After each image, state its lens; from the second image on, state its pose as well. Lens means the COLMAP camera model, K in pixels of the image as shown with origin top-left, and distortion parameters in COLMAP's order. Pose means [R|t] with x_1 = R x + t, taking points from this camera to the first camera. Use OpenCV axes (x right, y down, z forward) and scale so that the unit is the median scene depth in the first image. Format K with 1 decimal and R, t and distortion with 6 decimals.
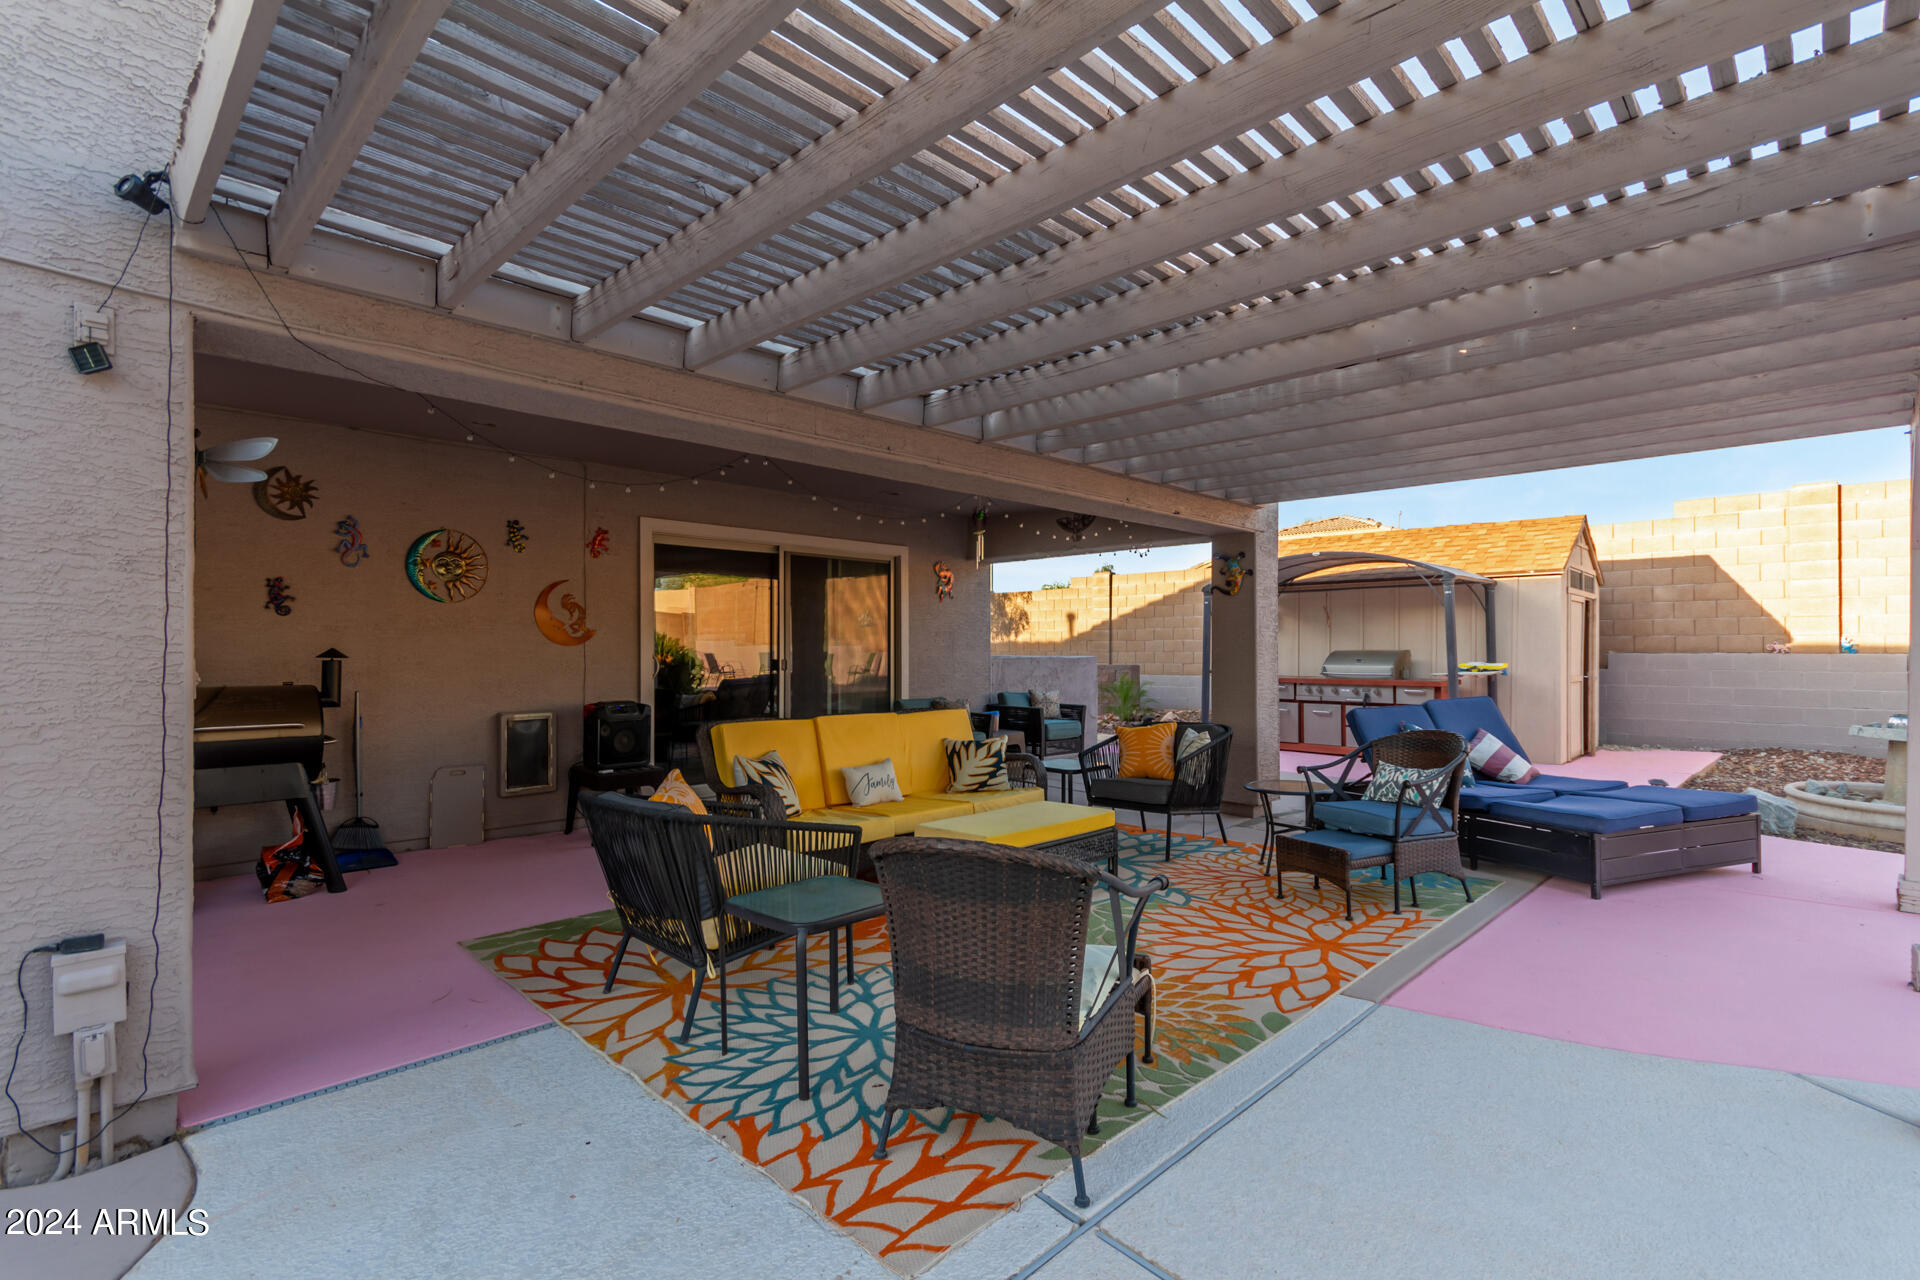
lens RADIAL K [[897.2, 0, 962.4], [0, 897.2, 642.6], [0, 0, 1]] dist [0.004329, 0.000177]
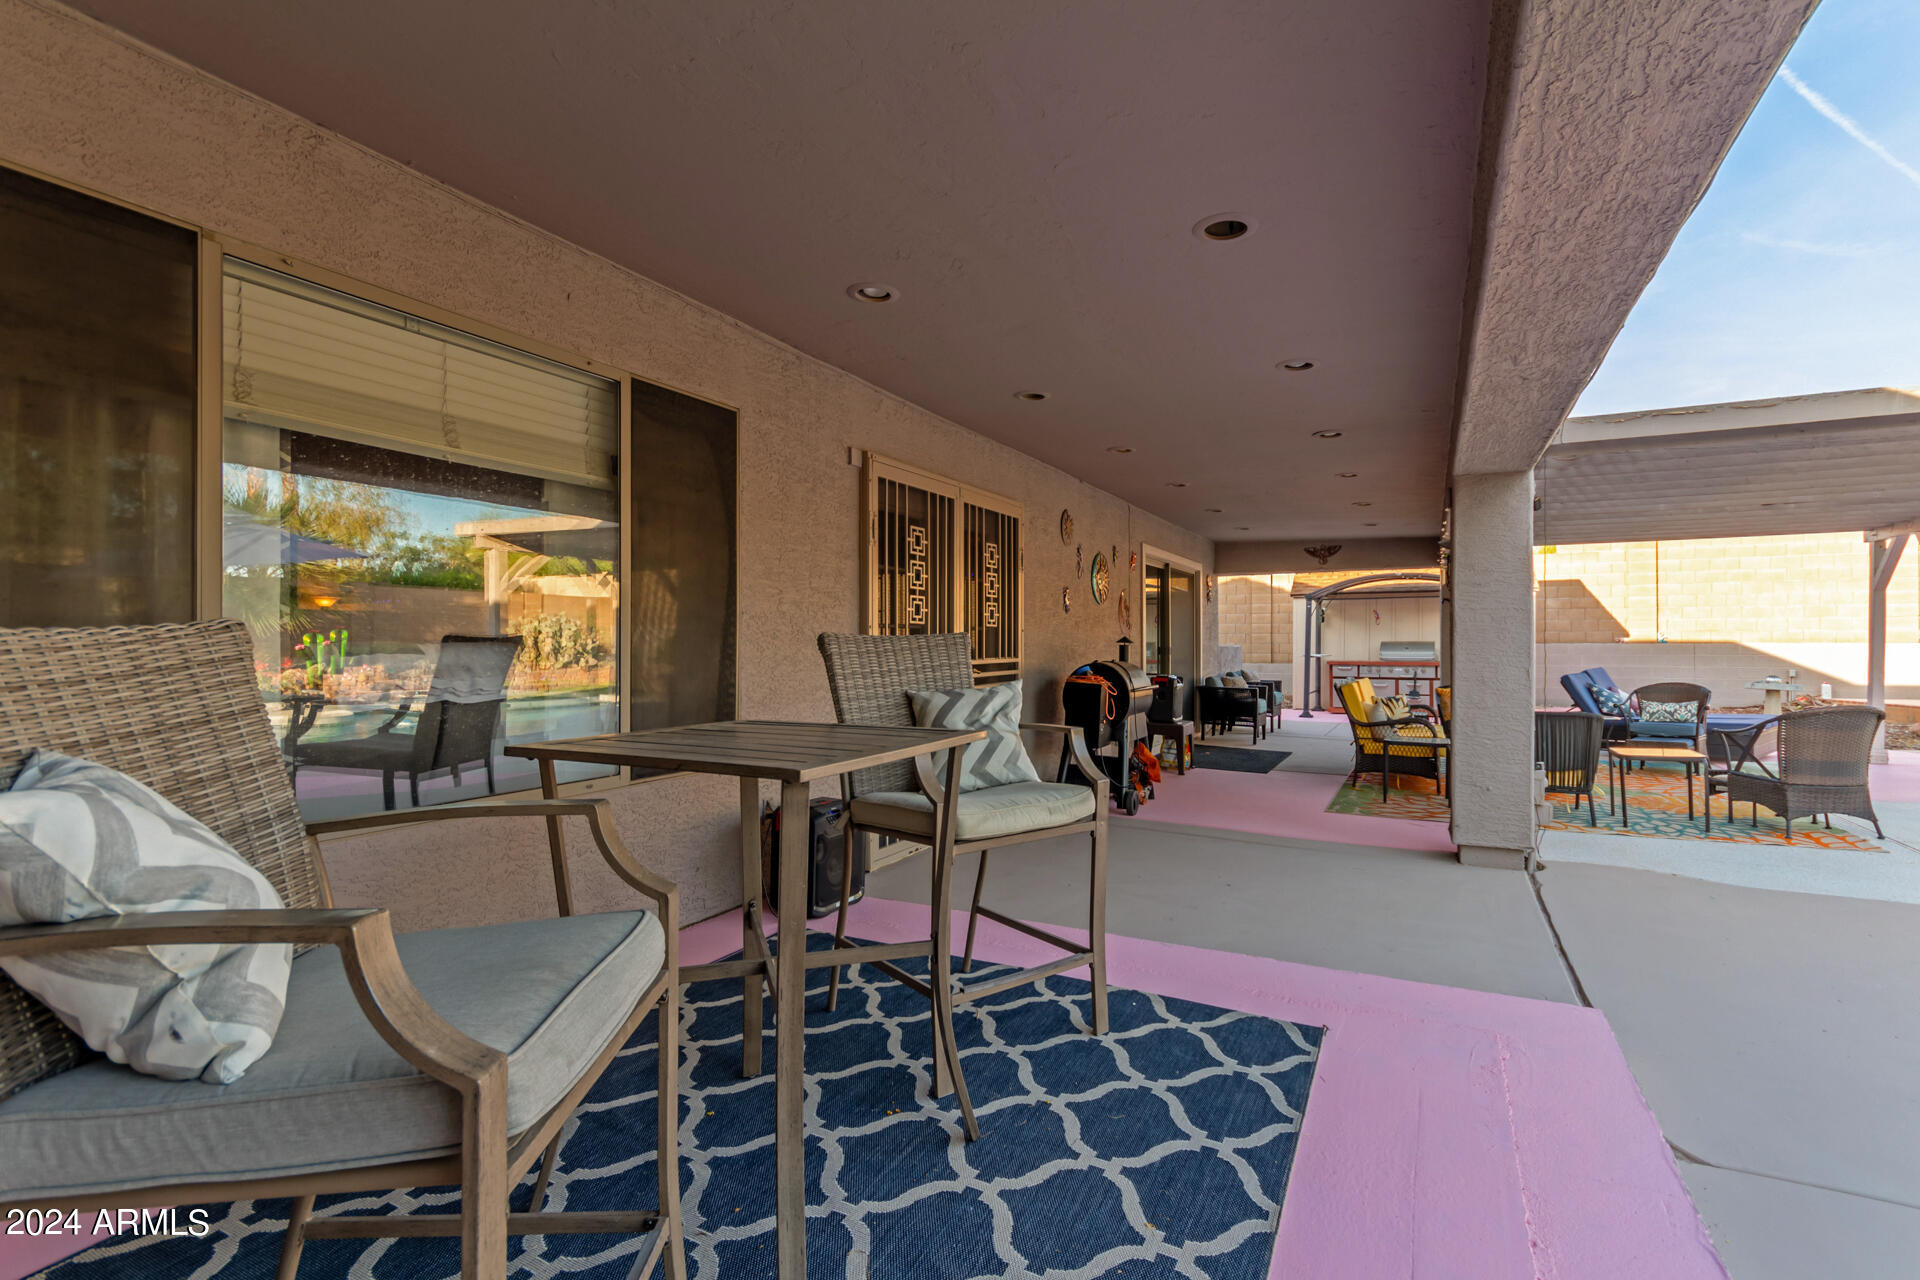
lens RADIAL K [[897.2, 0, 956.3], [0, 897.2, 643.5], [0, 0, 1]] dist [0.004329, 0.000177]
pose [[0.956930, -0.000597, 0.290319, -0.641963], [-0.001205, 0.999981, 0.006029, 0.004000], [-0.290317, -0.006119, 0.956911, -0.153085]]
